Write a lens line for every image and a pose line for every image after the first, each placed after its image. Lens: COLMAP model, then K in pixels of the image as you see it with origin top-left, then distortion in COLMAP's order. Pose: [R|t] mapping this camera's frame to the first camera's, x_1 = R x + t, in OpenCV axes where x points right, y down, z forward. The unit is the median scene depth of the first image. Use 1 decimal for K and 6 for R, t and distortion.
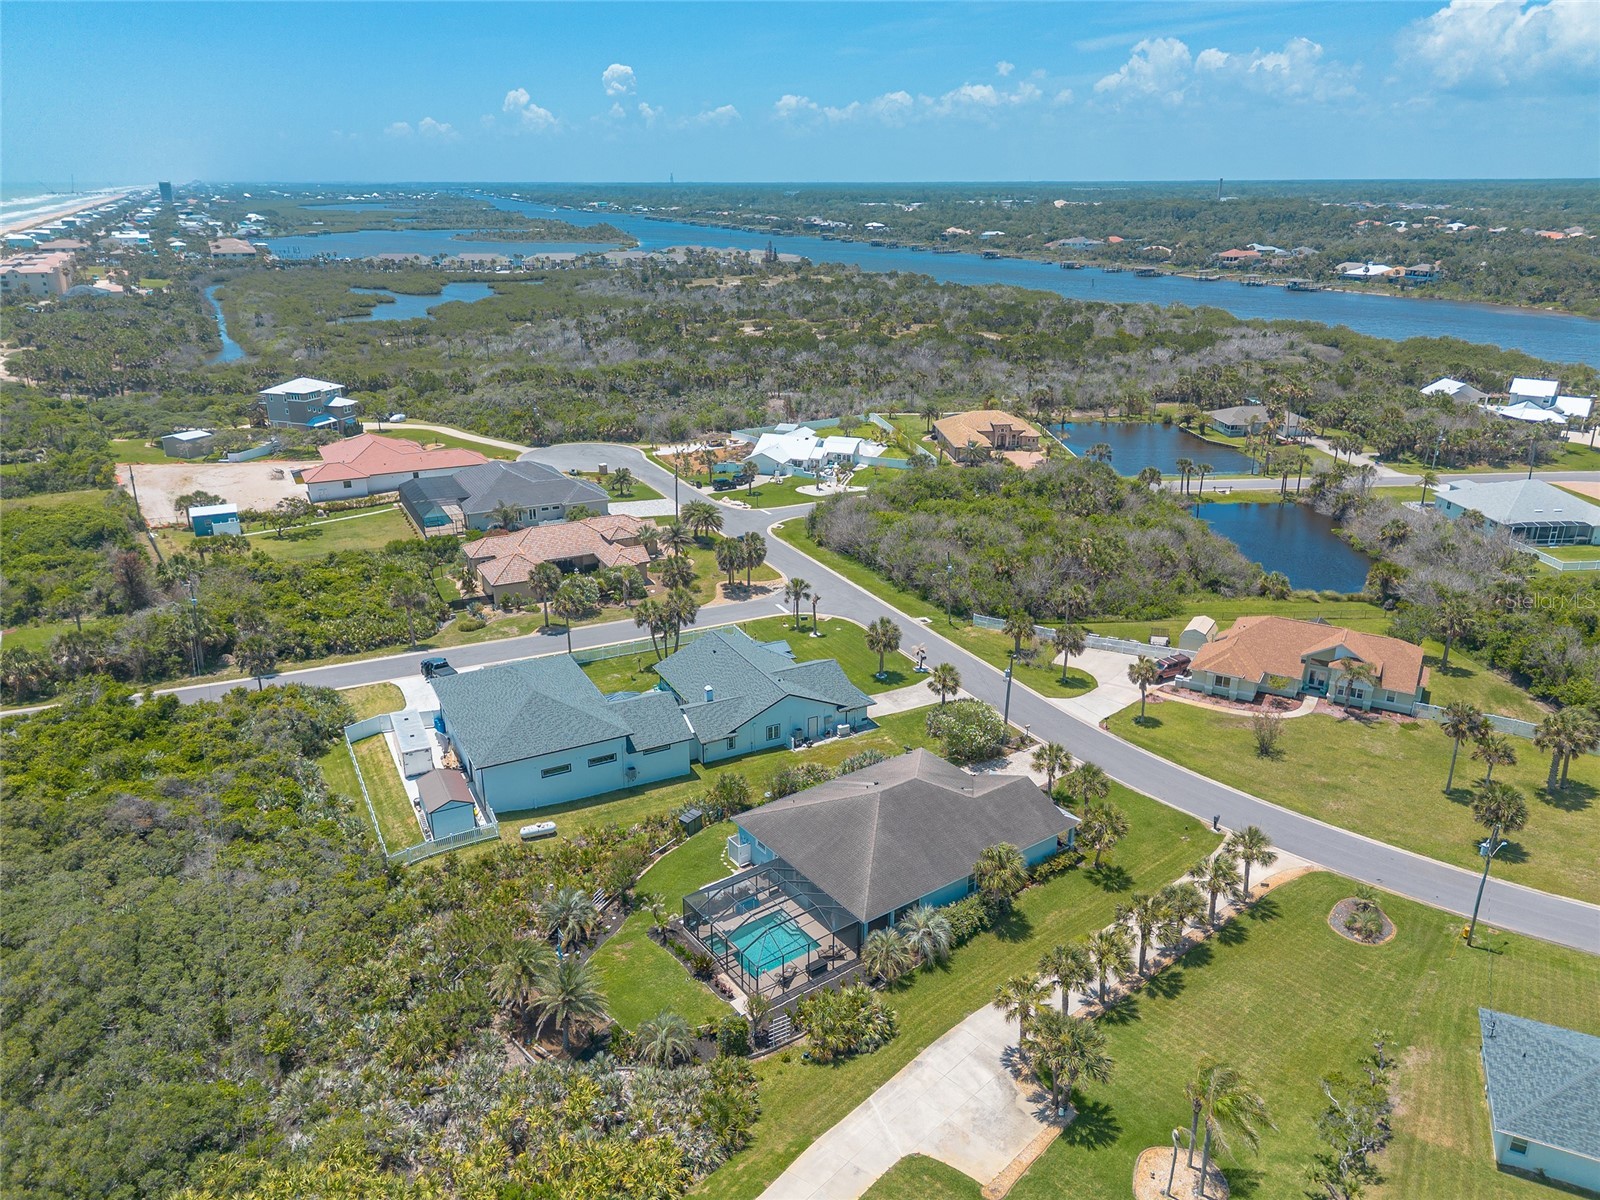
lens RADIAL K [[1121.2, 0, 796.8], [0, 1121.2, 635.2], [0, 0, 1]] dist [0.076835, -0.076185]
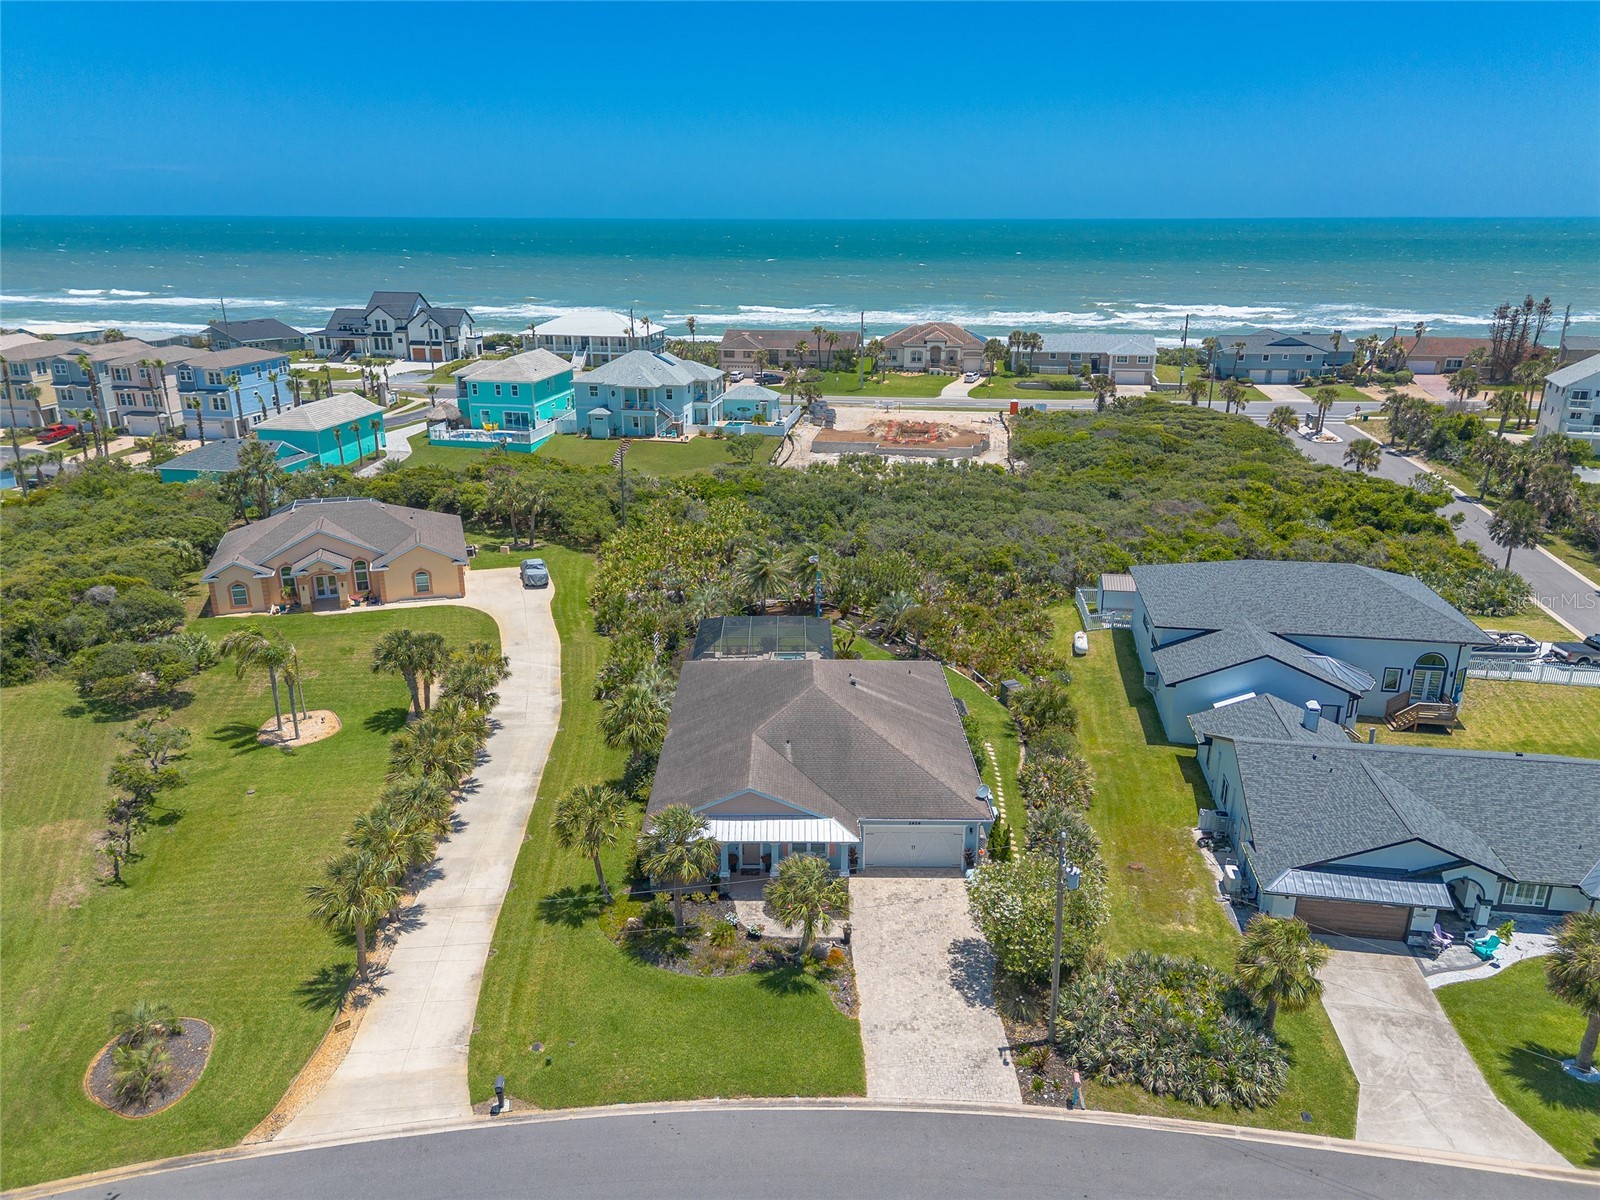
lens RADIAL K [[1121.2, 0, 796.8], [0, 1121.2, 635.2], [0, 0, 1]] dist [0.076835, -0.076185]
pose [[-0.584285, 0.282244, -0.760888, 0.318389], [-0.303730, 0.793384, 0.527532, -0.129573], [0.752569, 0.539333, -0.377836, 0.628803]]
